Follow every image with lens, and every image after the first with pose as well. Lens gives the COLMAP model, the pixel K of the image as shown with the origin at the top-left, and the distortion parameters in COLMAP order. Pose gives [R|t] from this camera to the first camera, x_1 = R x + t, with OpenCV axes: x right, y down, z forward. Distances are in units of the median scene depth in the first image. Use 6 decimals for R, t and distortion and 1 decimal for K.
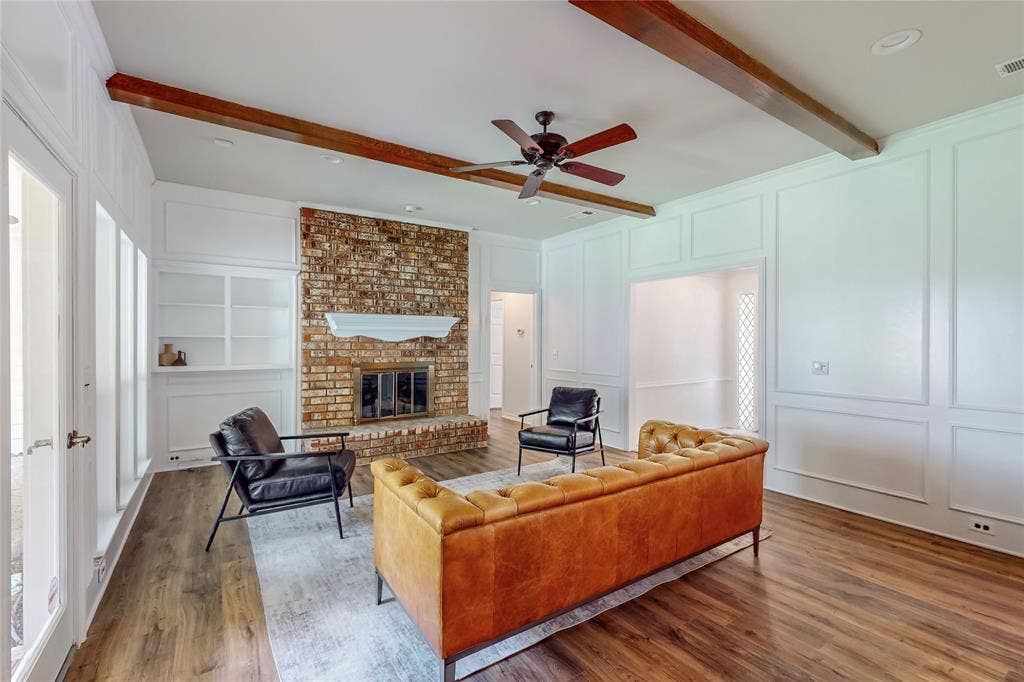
lens RADIAL K [[444.0, 0, 516.0], [0, 444.0, 341.5], [0, 0, 1]] dist [-0.002220, -0.000105]
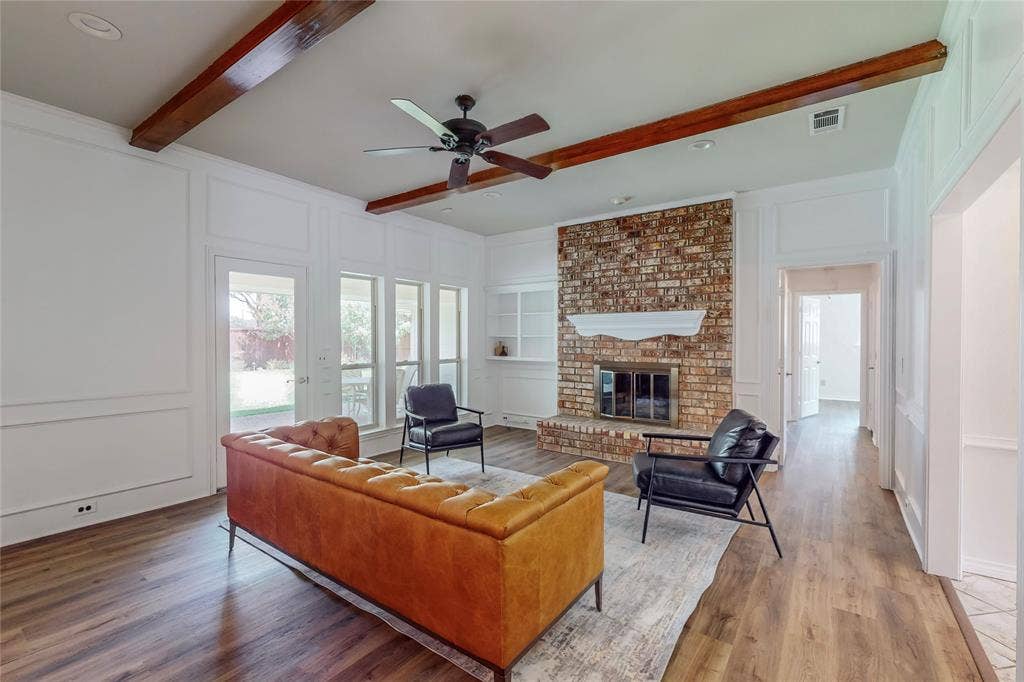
lens RADIAL K [[477.5, 0, 544.6], [0, 477.5, 338.8], [0, 0, 1]] dist [0.029282, 0.000069]
pose [[0.346336, 0.000849, -0.938110, 0.644850], [-0.002396, 0.999997, 0.000020, -0.002677], [0.938107, 0.002241, 0.346337, 0.470984]]
